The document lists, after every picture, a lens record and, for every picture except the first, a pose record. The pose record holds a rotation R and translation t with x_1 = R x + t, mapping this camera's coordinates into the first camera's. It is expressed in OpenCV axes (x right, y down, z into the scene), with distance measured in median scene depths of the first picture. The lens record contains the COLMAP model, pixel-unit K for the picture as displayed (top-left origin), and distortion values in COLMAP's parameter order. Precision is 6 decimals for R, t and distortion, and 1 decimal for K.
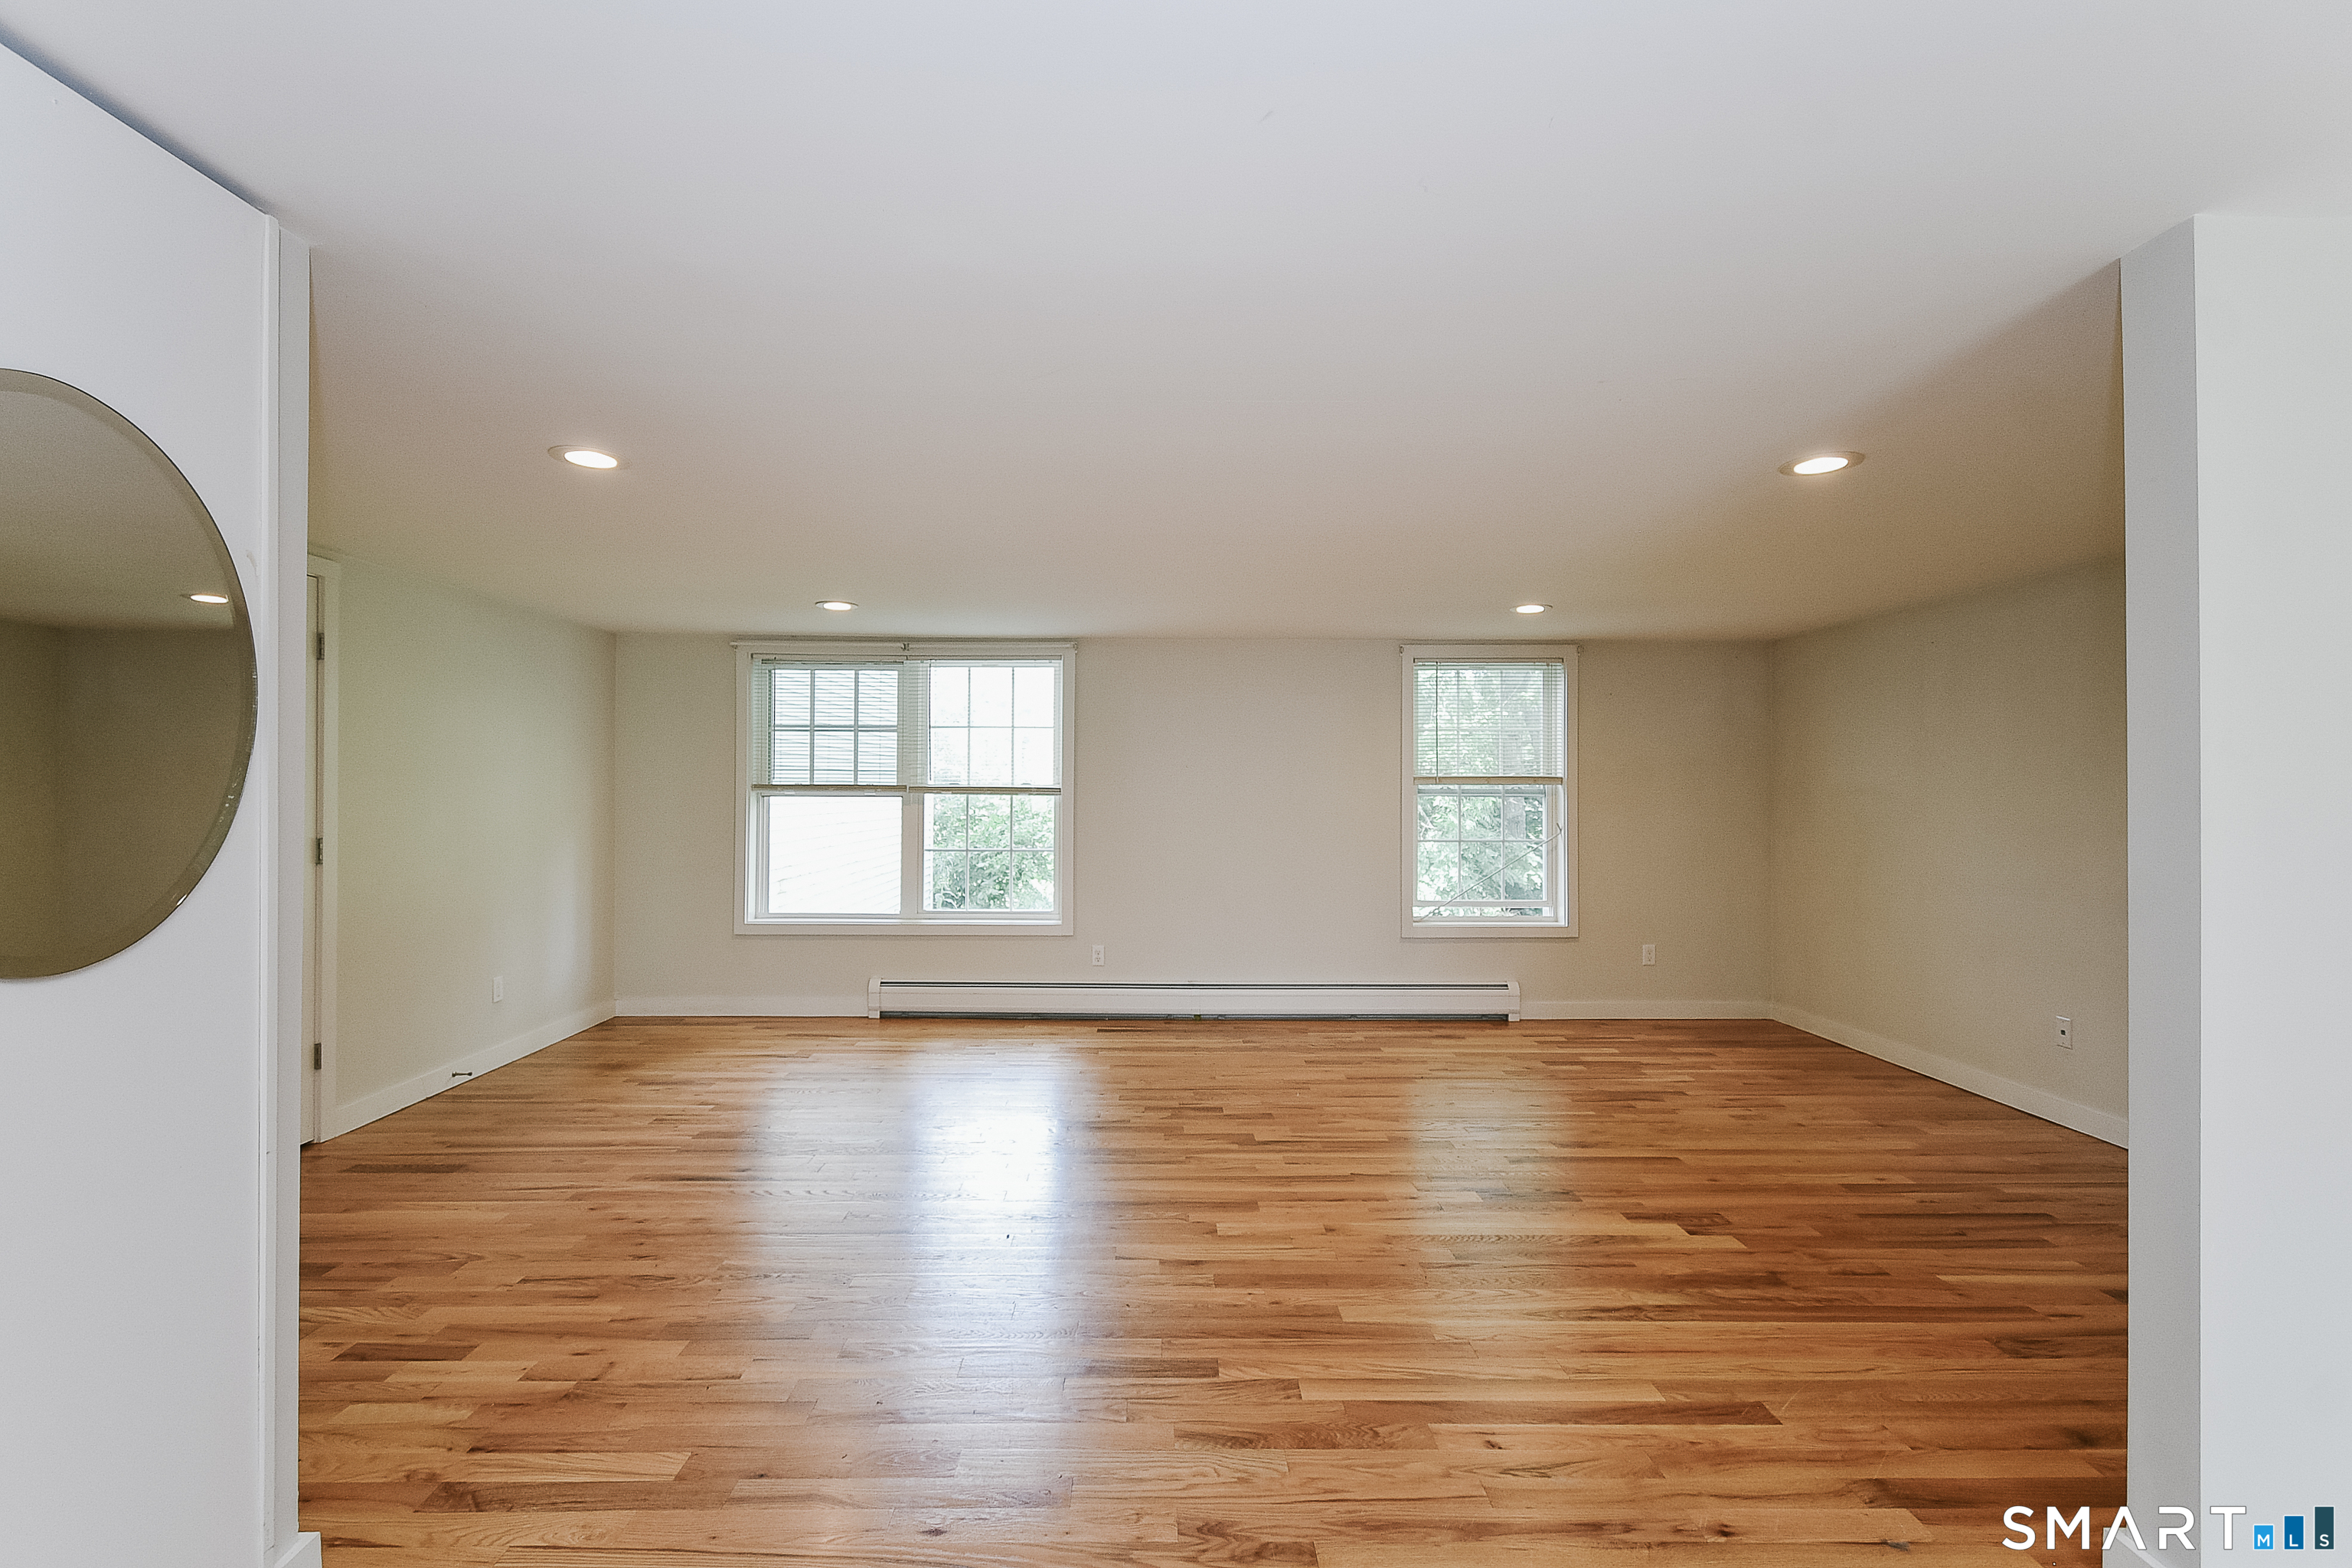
lens RADIAL K [[1030.9, 0, 1149.4], [0, 1030.9, 783.0], [0, 0, 1]] dist [0.010273, -0.004091]
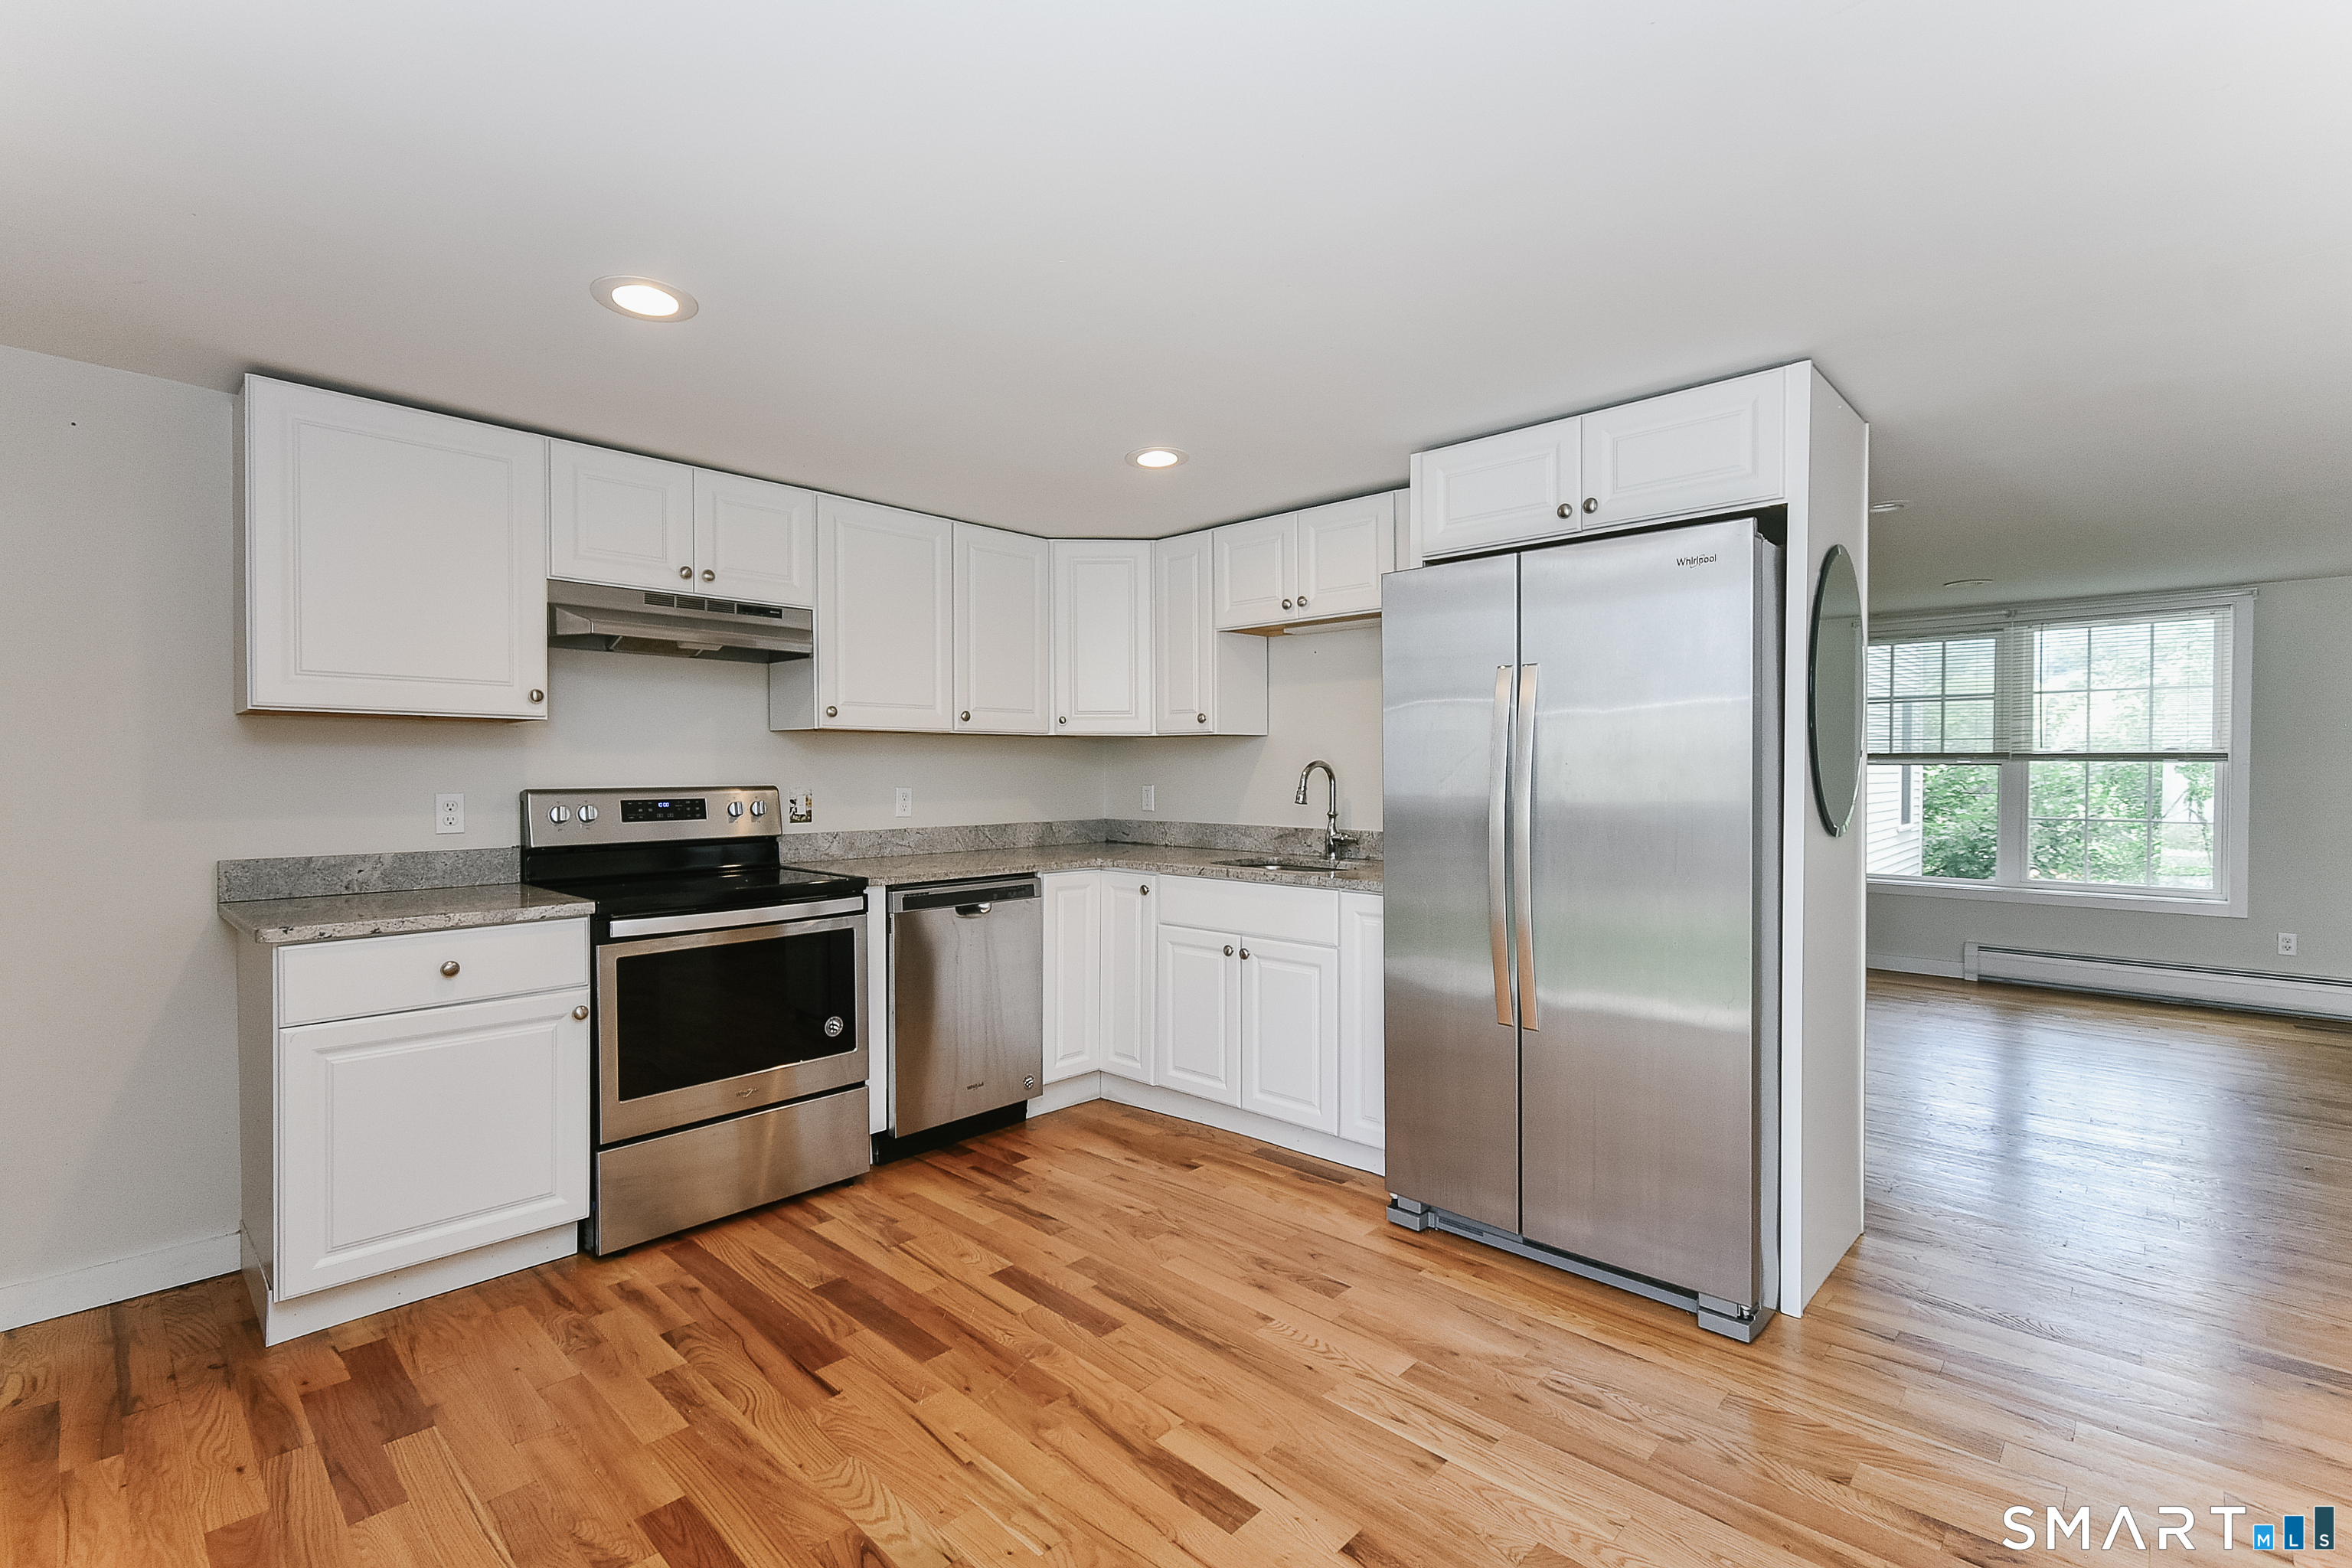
lens RADIAL K [[1030.9, 0, 1167.7], [0, 1030.9, 787.6], [0, 0, 1]] dist [0.010273, -0.004091]
pose [[0.719925, 0.005392, -0.694031, -0.125659], [0.010597, 0.999768, 0.018760, 0.008394], [0.693971, -0.020860, 0.719701, -0.292103]]
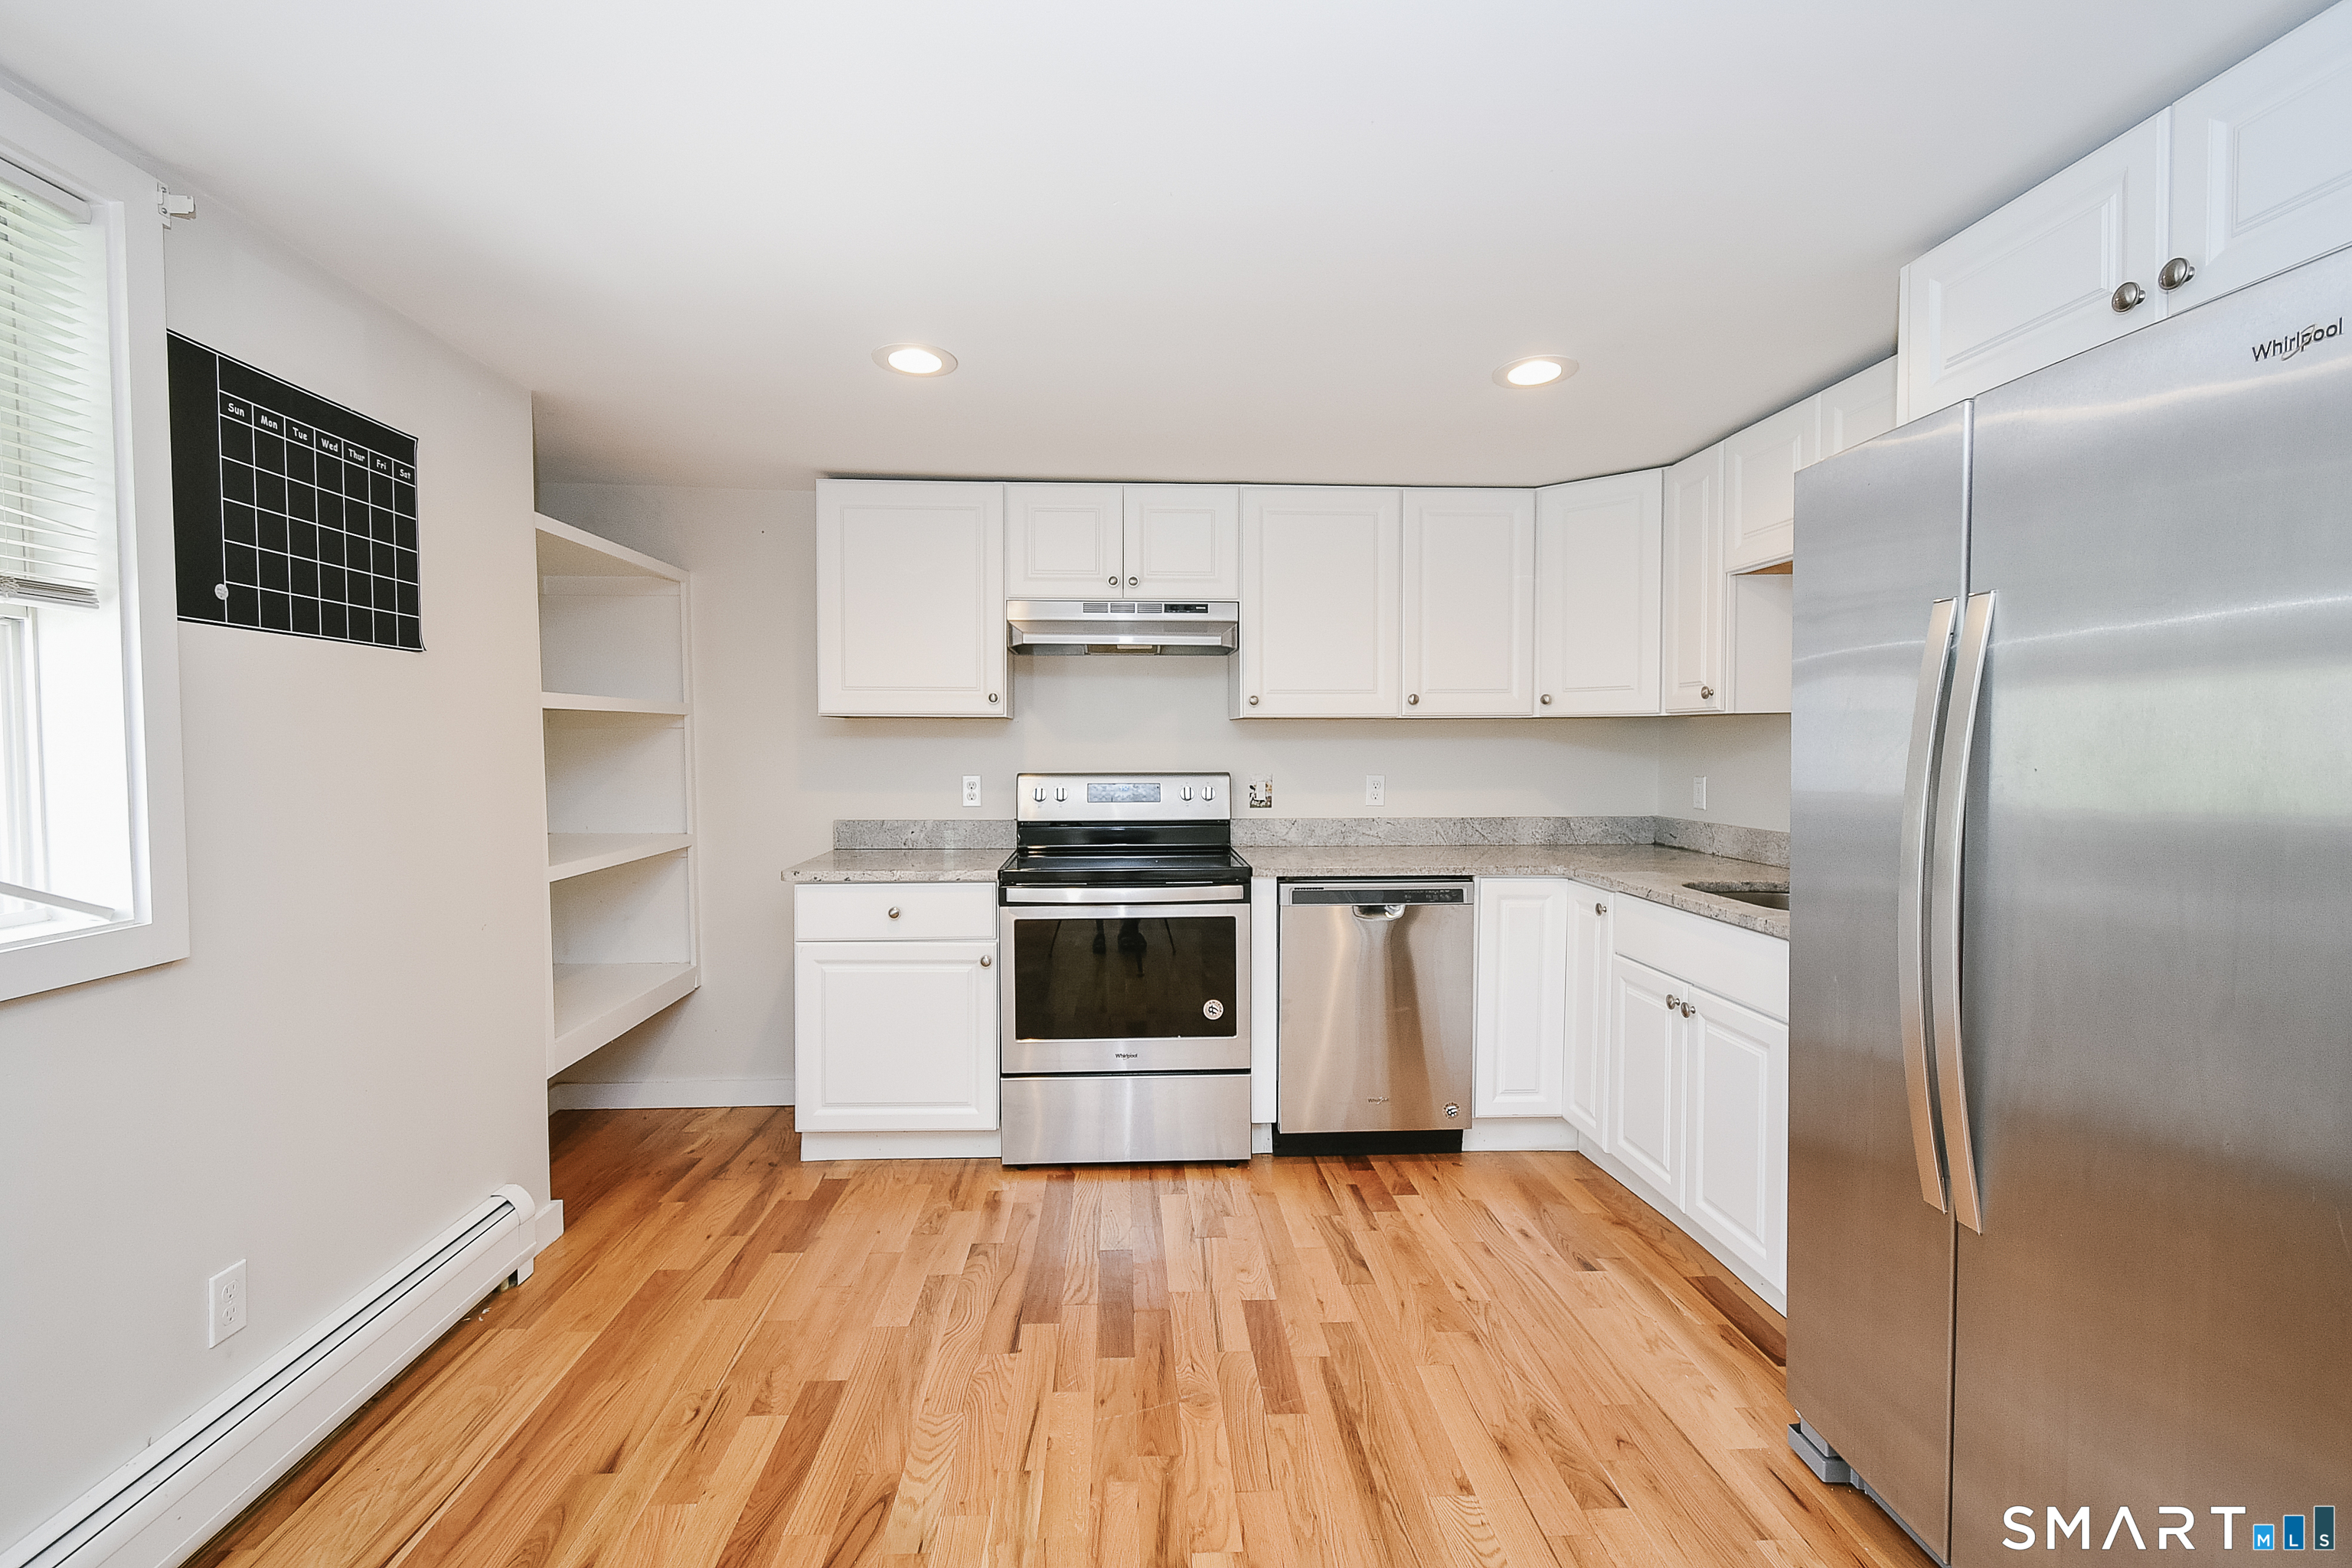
lens RADIAL K [[1030.9, 0, 1181.8], [0, 1030.9, 783.5], [0, 0, 1]] dist [0.010273, -0.004091]
pose [[0.053971, 0.033730, -0.997973, -0.080237], [0.008287, 0.999380, 0.034226, 0.001650], [0.998508, -0.010117, 0.053658, -0.081206]]
